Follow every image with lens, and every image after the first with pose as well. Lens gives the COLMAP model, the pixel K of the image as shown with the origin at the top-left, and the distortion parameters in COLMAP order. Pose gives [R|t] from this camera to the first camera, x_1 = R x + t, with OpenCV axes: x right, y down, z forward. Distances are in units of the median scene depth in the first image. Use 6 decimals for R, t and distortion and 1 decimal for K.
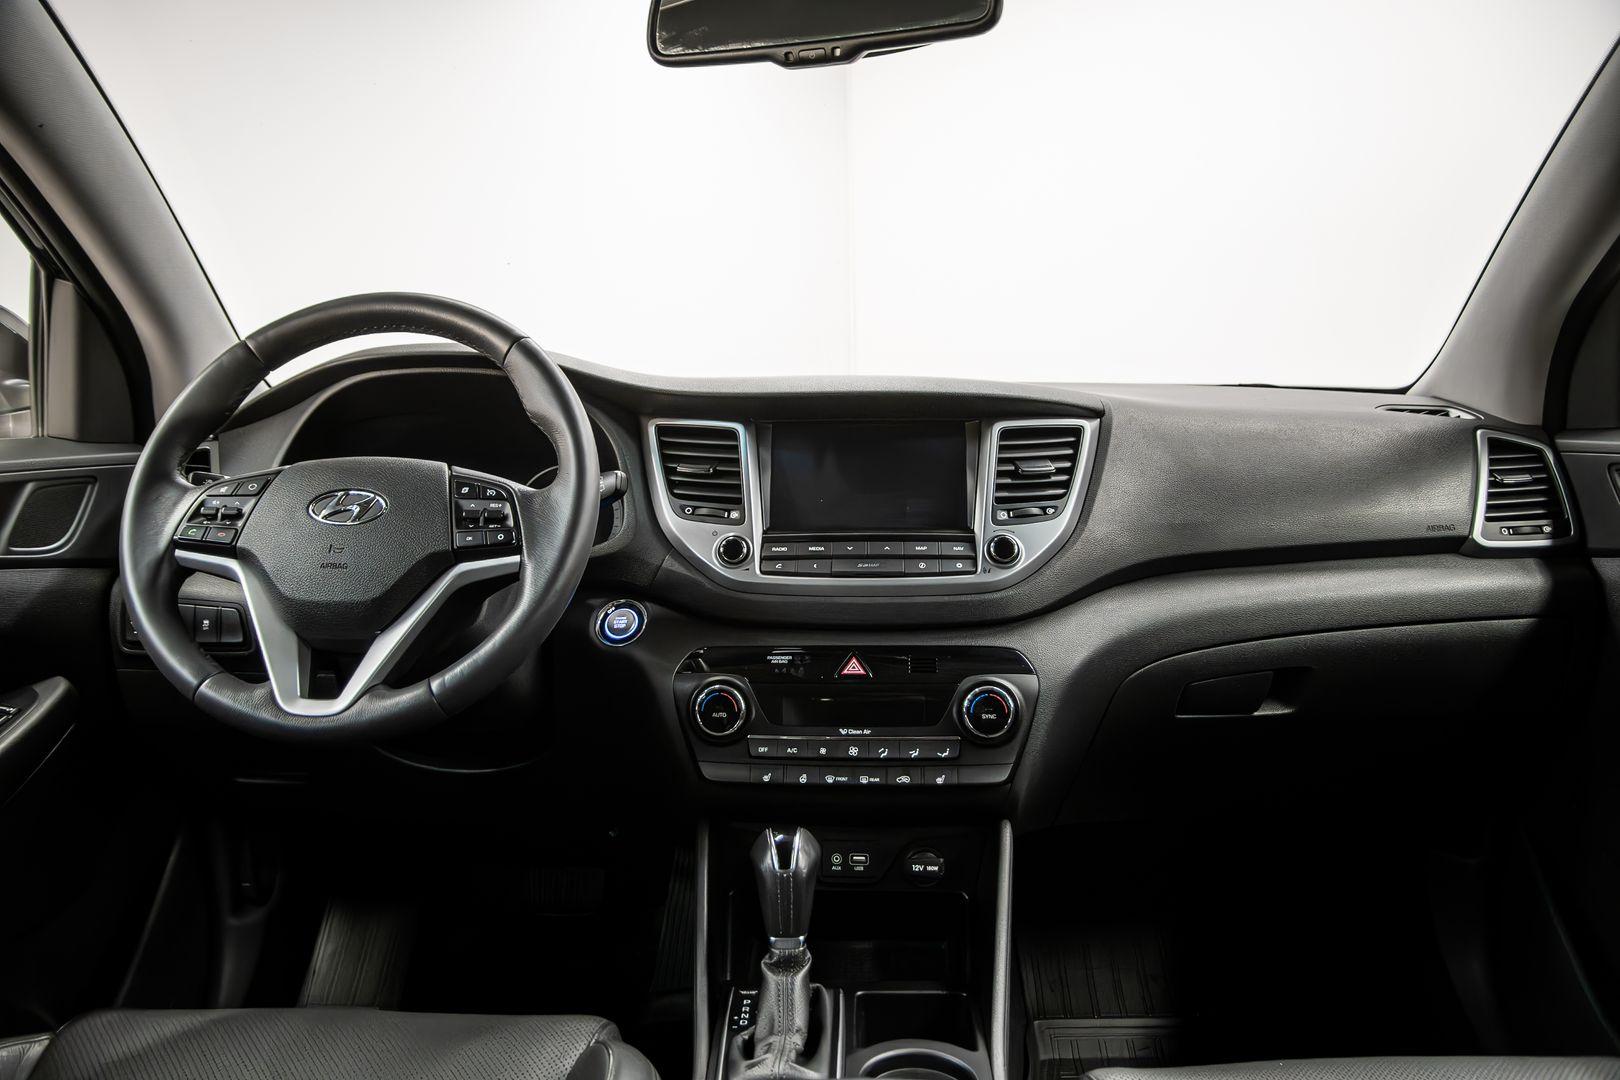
lens RADIAL K [[1129.1, 0, 810.0], [0, 1129.1, 540.0], [0, 0, 1]] dist [-0.118048, 0.047382]
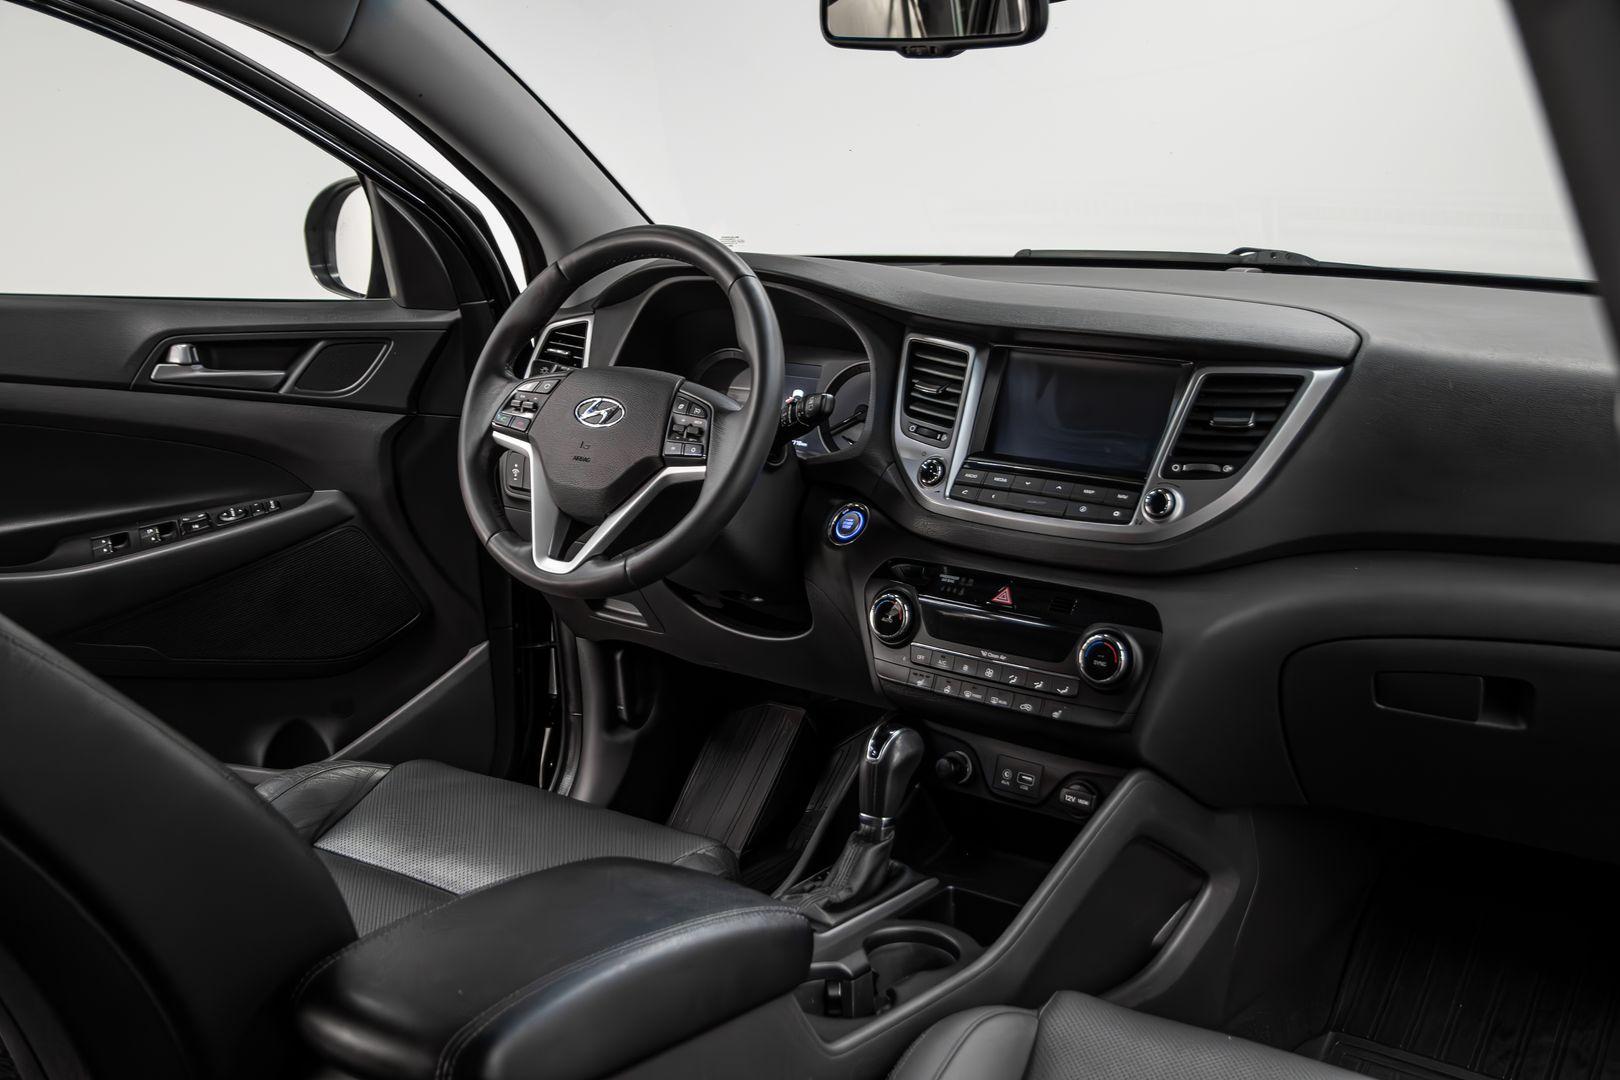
lens RADIAL K [[1750.8, 0, 810.0], [0, 1750.8, 540.0], [0, 0, 1]] dist [0.000344, 0.002240]
pose [[0.830571, 0.135848, -0.540089, 0.744227], [-0.061597, 0.986251, 0.153344, -0.175481], [0.553495, -0.094096, 0.827520, -0.449471]]
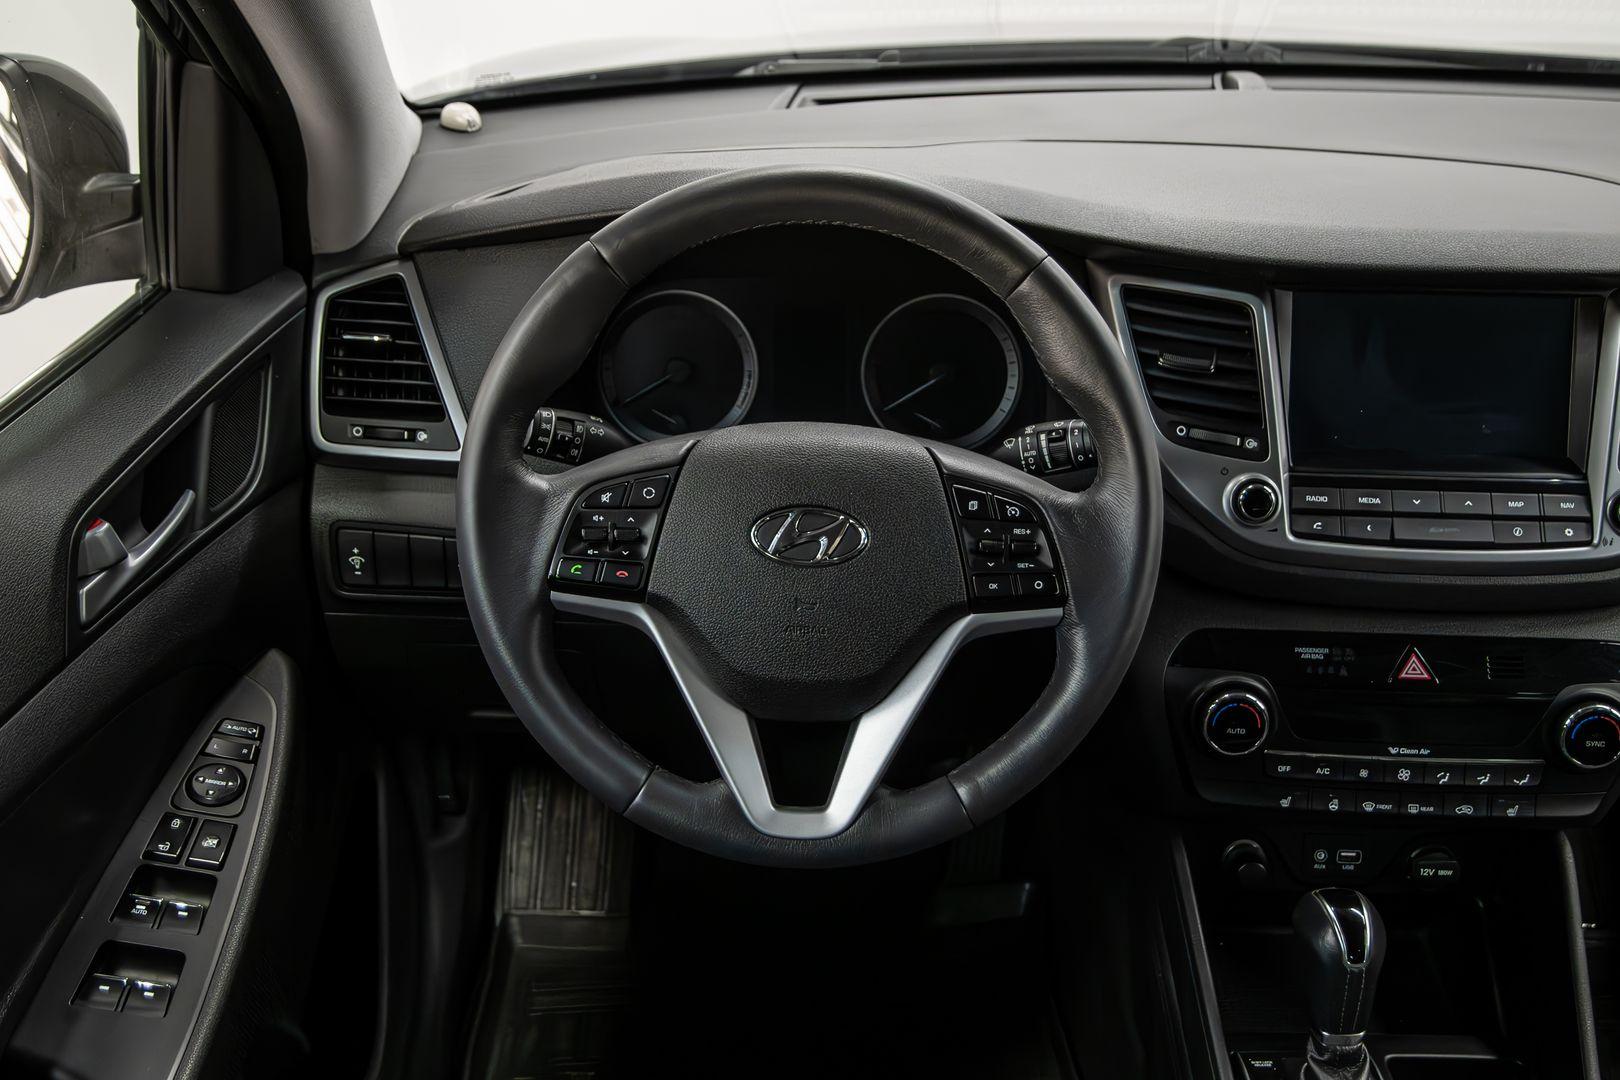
lens RADIAL K [[1540.0, 0, 810.0], [0, 1540.0, 540.0], [0, 0, 1]] dist [-0.059257, 0.146450]
pose [[0.999717, 0.009412, 0.021859, -0.371634], [-0.016999, 0.925208, 0.379080, -0.332891], [-0.016657, -0.379344, 0.925106, 0.092273]]
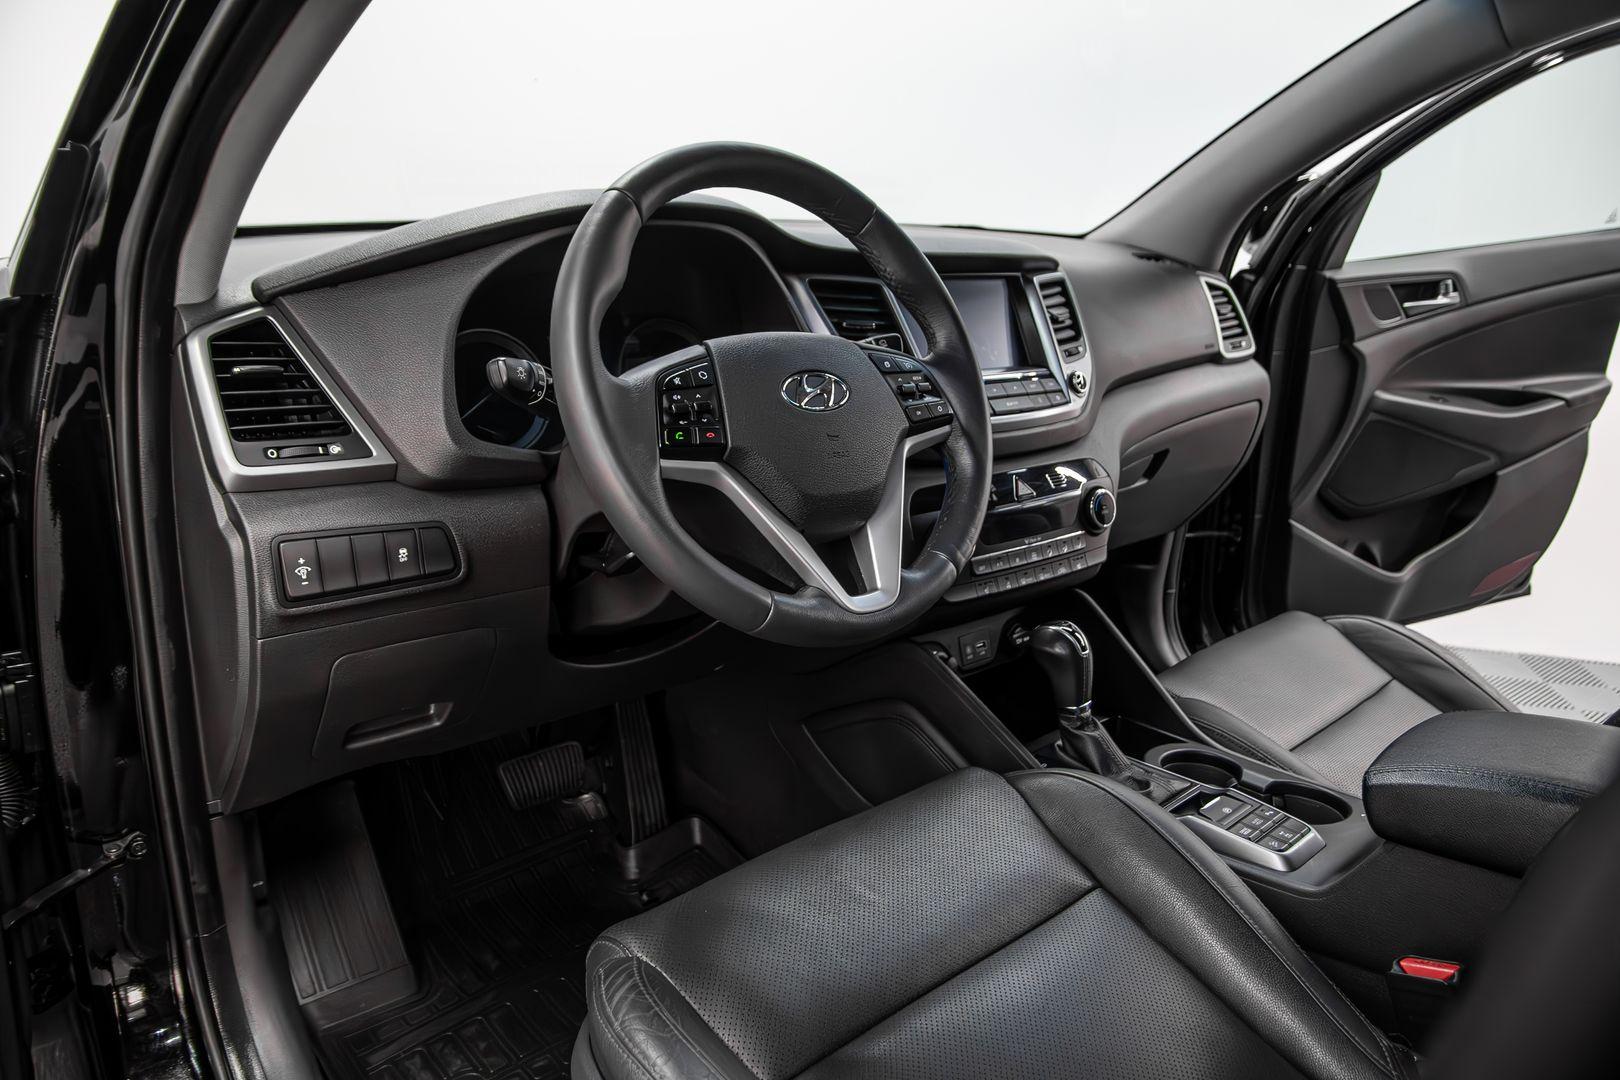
lens RADIAL K [[1129.1, 0, 810.0], [0, 1129.1, 540.0], [0, 0, 1]] dist [-0.118048, 0.047382]
pose [[0.737087, -0.163948, 0.655609, -0.899314], [0.037442, 0.978543, 0.202610, -0.084255], [-0.674759, -0.124794, 0.727411, 0.255162]]
